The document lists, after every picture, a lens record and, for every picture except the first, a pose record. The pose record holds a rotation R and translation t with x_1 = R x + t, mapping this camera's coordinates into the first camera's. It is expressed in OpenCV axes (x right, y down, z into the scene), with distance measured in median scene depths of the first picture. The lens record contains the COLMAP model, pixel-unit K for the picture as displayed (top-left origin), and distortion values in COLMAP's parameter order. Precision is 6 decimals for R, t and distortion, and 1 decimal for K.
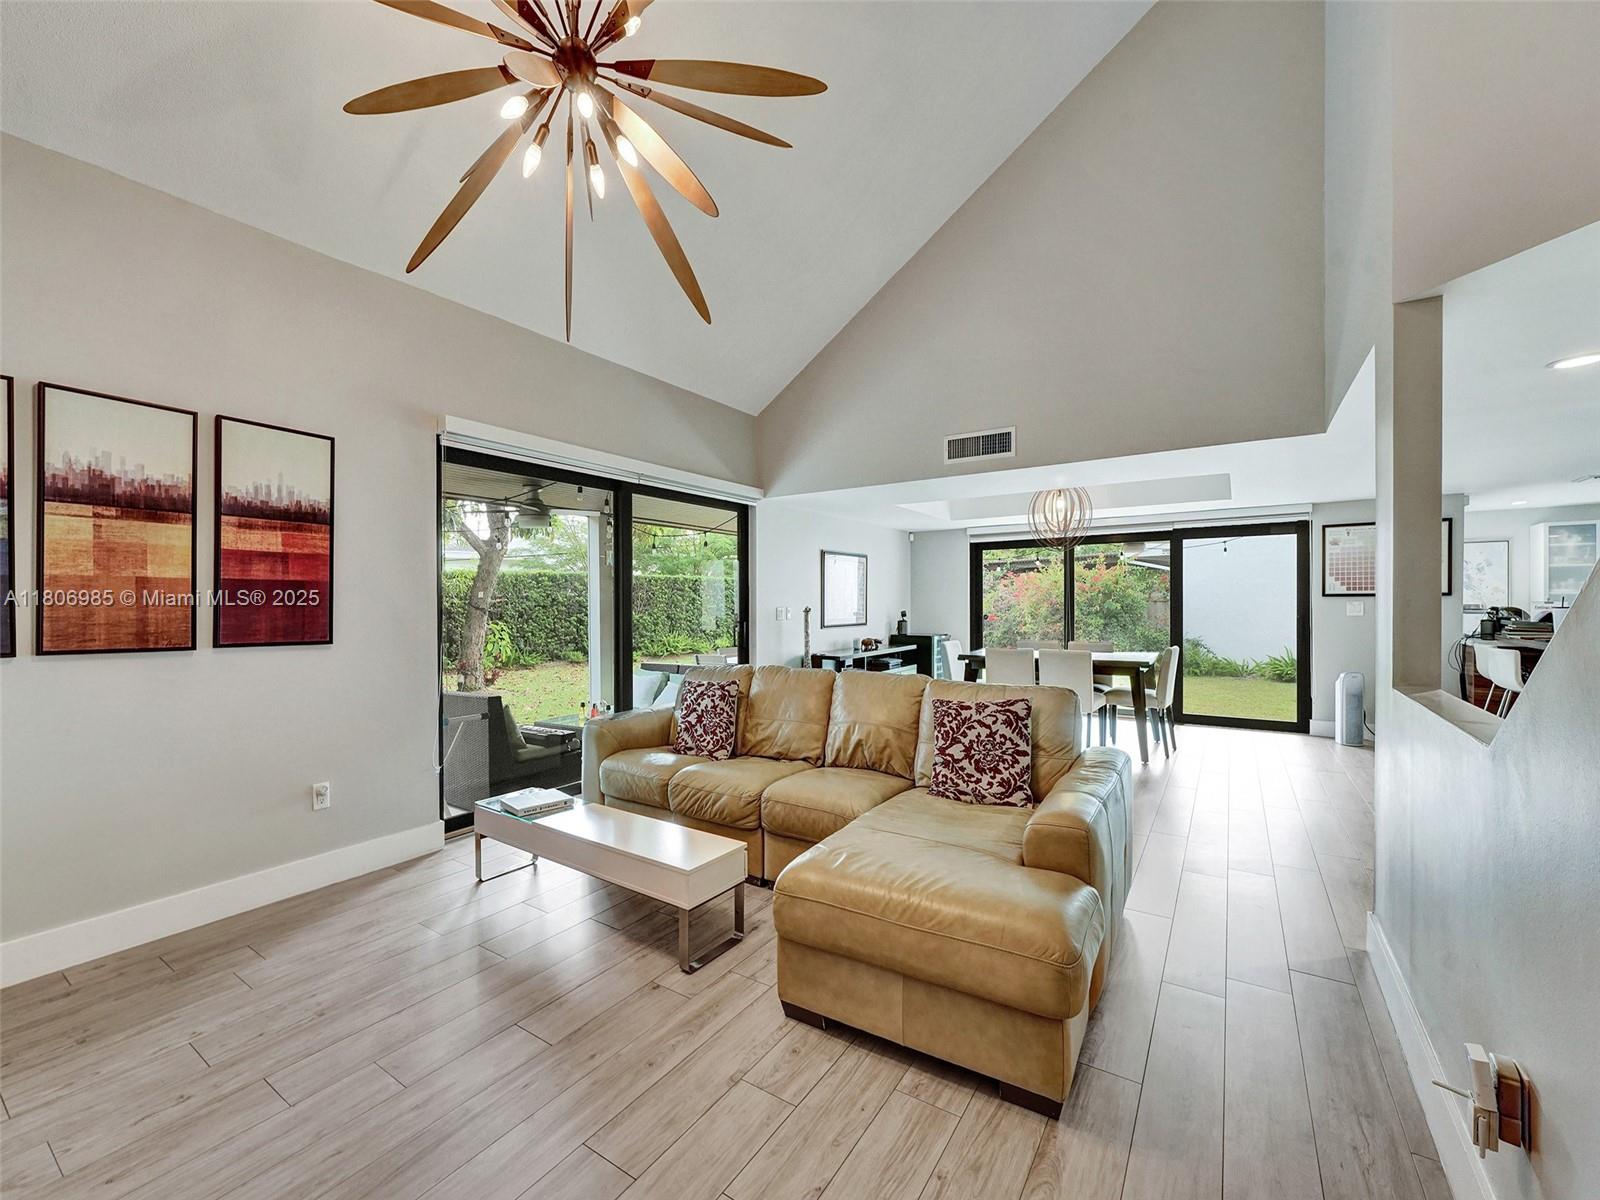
lens RADIAL K [[715.6, 0, 800.7], [0, 715.6, 604.1], [0, 0, 1]] dist [0.000566, -0.000015]
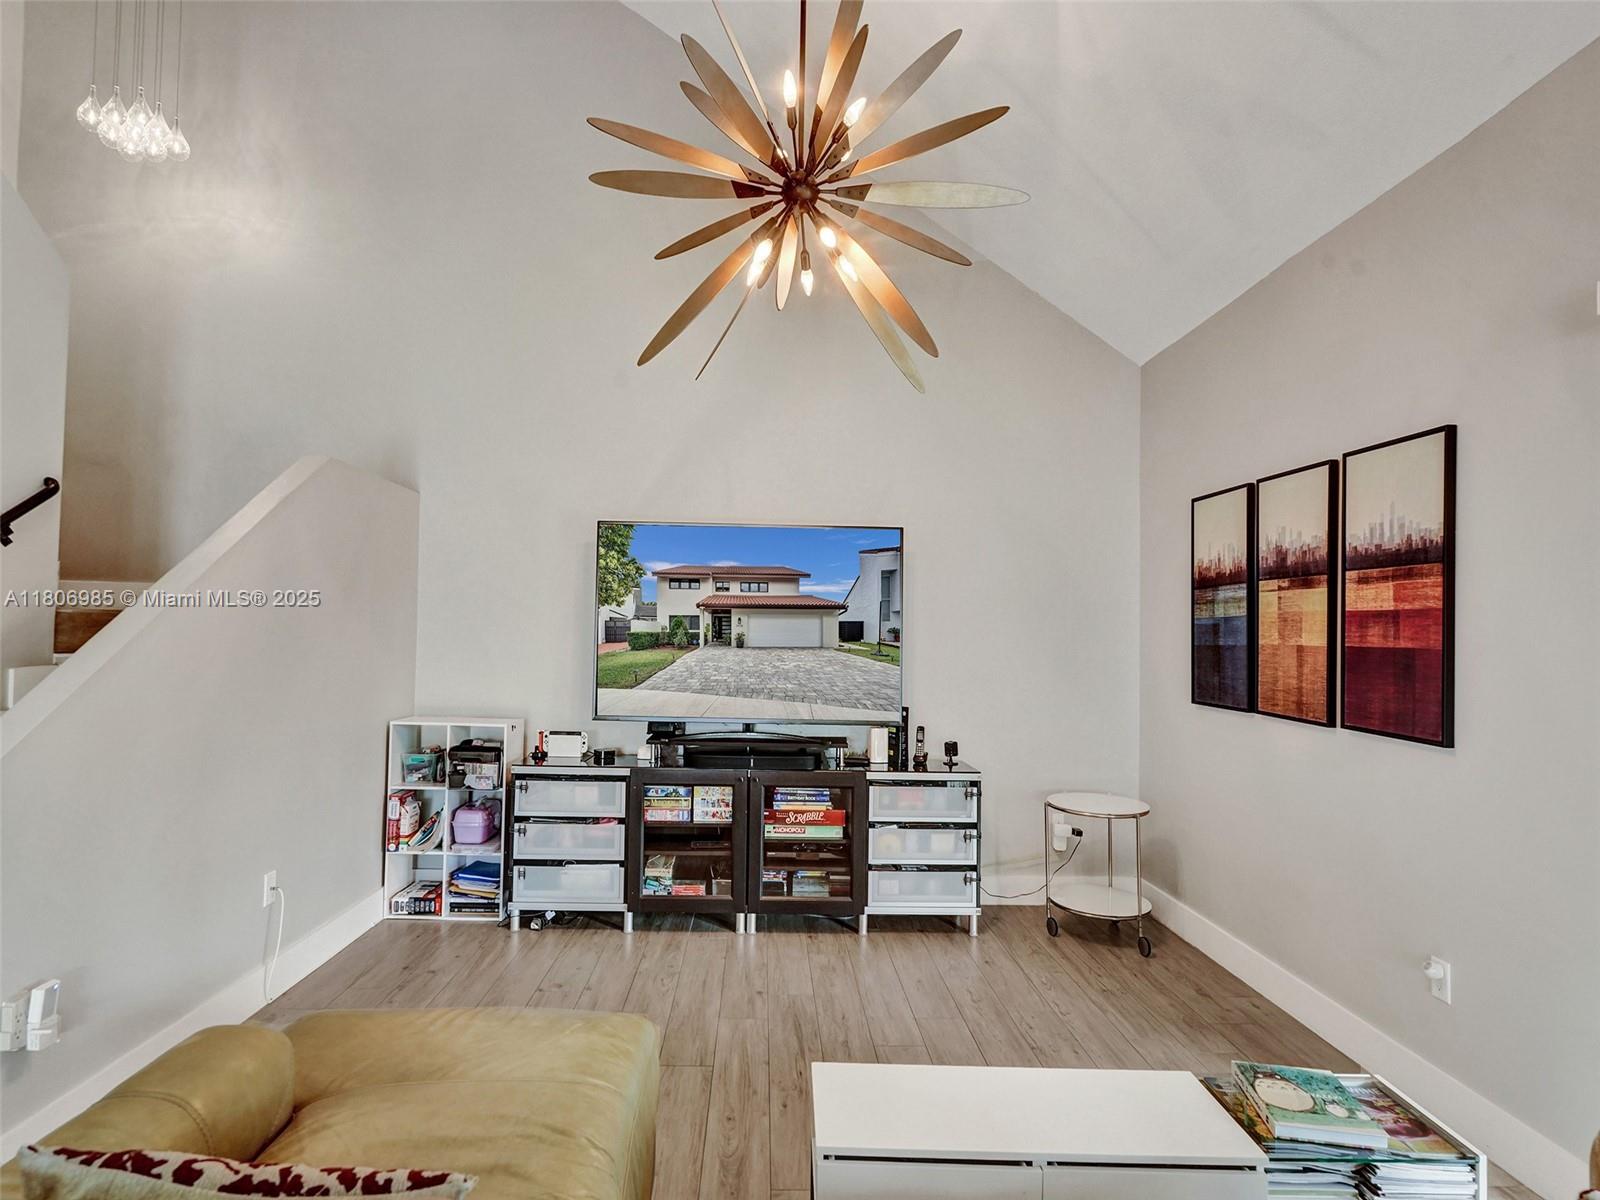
lens RADIAL K [[886.5, 0, 789.8], [0, 886.5, 596.6], [0, 0, 1]] dist [0.002169, 0.000294]
pose [[-0.849005, -0.023879, -0.527845, 0.295913], [-0.006826, 0.999391, -0.034231, -0.053856], [0.528341, -0.025459, -0.848650, 1.530519]]
